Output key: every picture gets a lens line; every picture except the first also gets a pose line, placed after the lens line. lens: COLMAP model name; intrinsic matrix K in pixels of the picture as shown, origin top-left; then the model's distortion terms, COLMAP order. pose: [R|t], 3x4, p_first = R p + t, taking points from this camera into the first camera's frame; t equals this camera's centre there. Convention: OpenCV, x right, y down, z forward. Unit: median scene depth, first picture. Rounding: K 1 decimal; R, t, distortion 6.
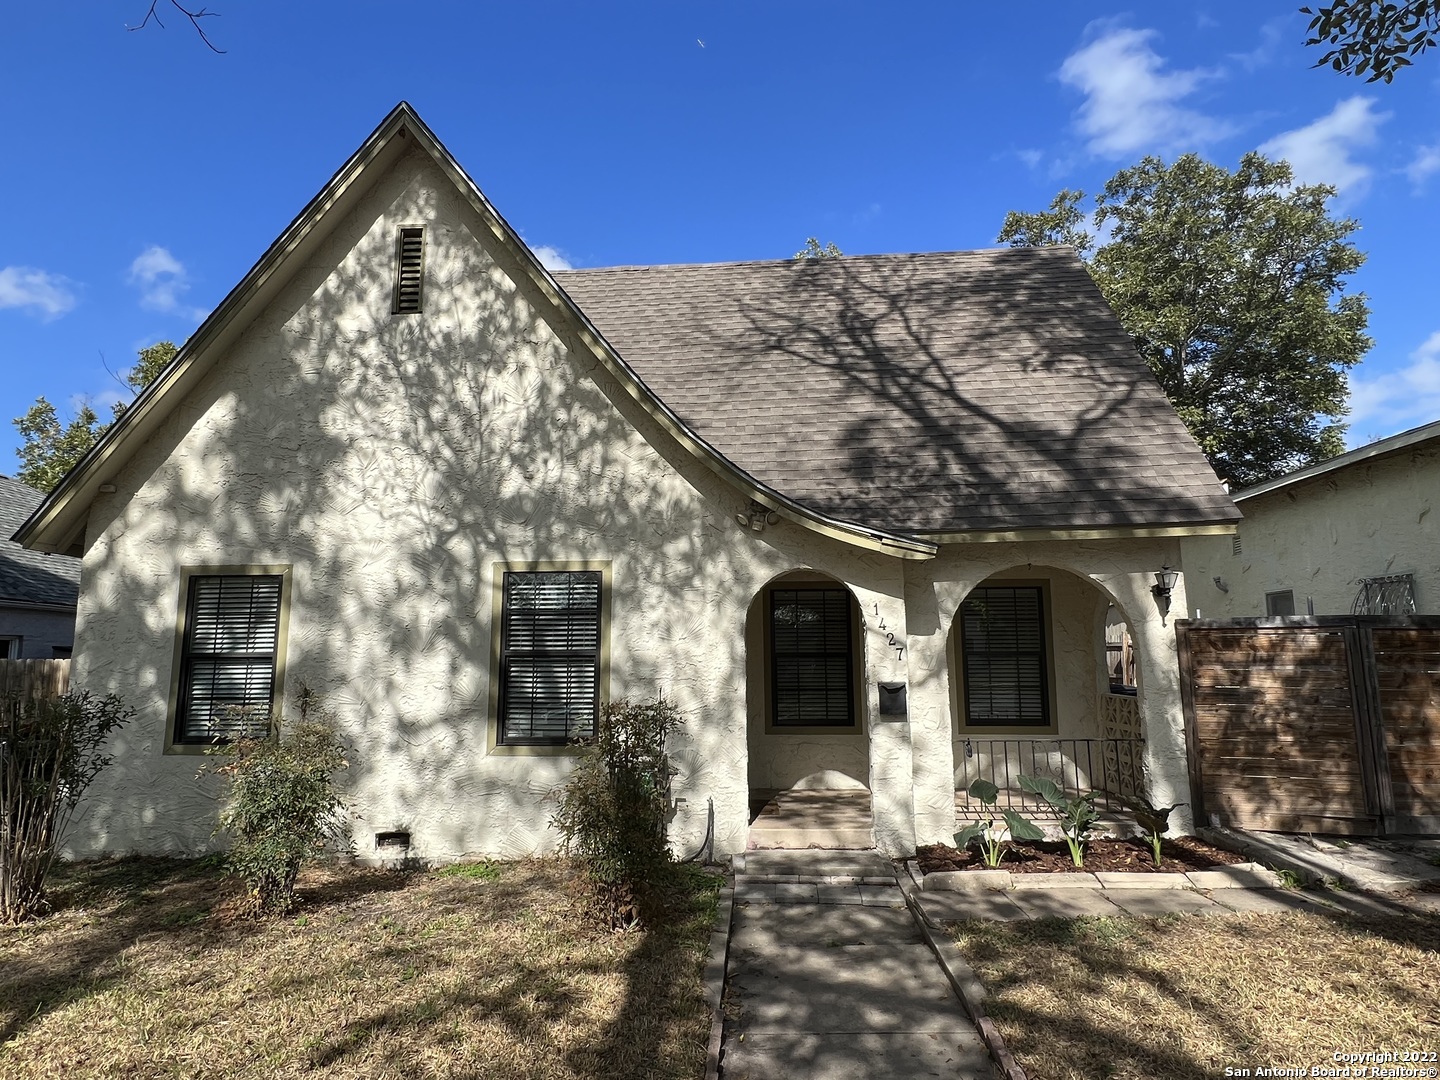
lens RADIAL K [[793.8, 0, 710.3], [0, 793.8, 547.1], [0, 0, 1]] dist [-0.001632, -0.001096]
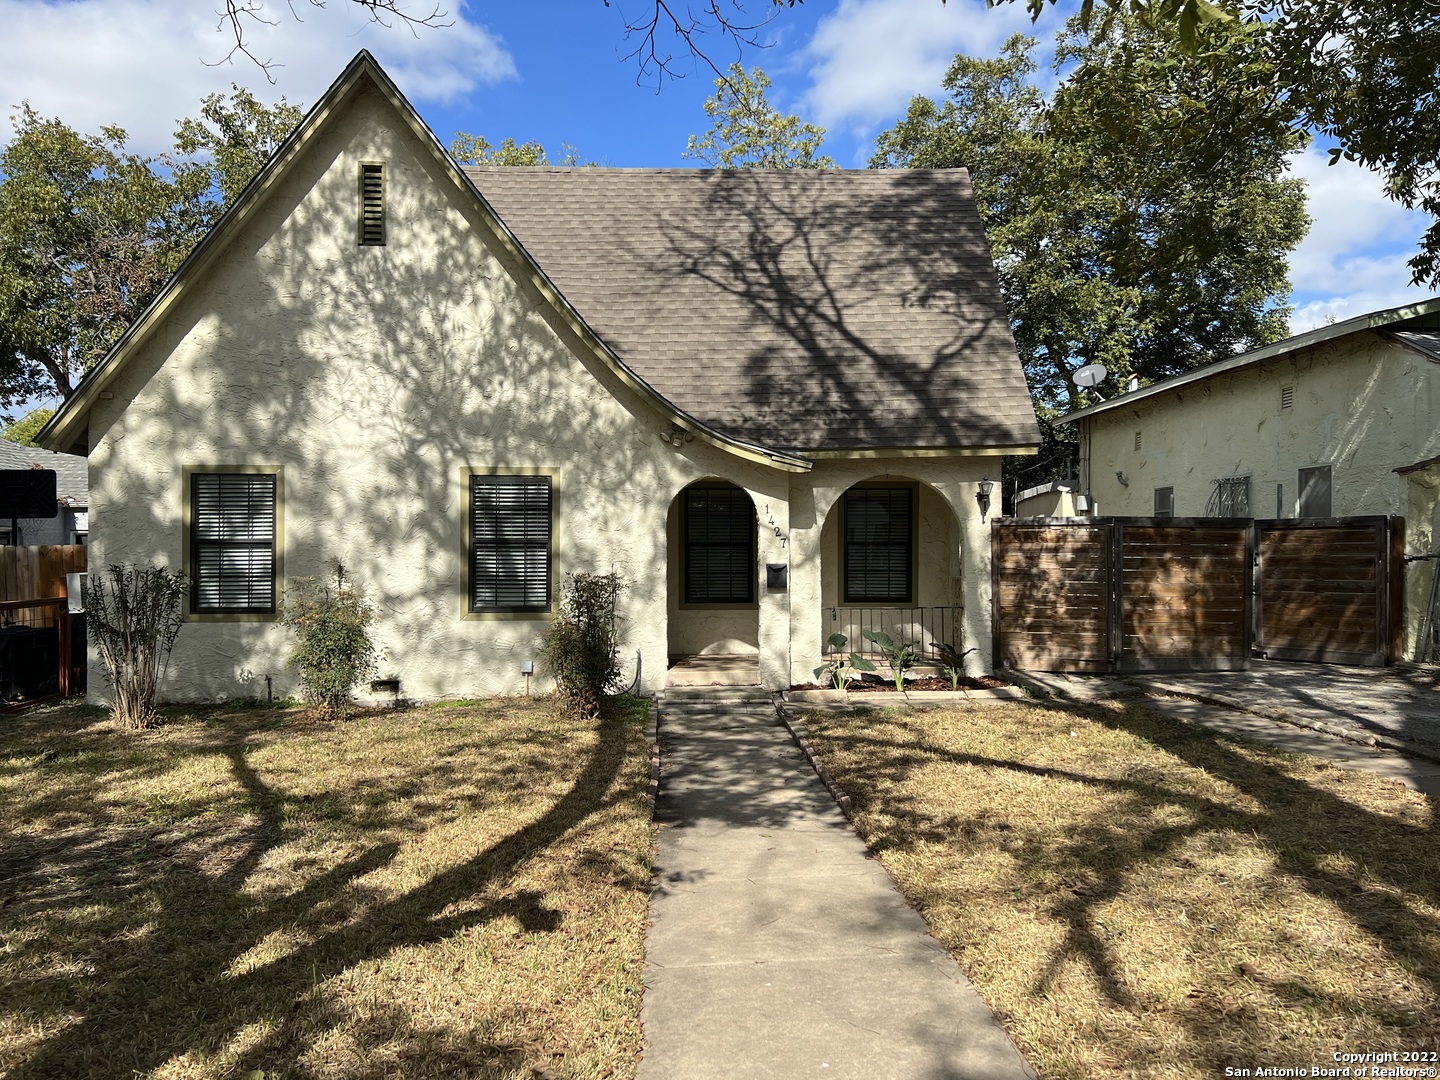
lens RADIAL K [[1078.9, 0, 720.0], [0, 1078.9, 540.0], [0, 0, 1]] dist [0.357837, 0.000053]
pose [[0.993161, 0.005338, 0.116634, -0.072431], [-0.020094, 0.991863, 0.125712, -0.091006], [-0.115013, -0.127196, 0.985187, -0.733216]]
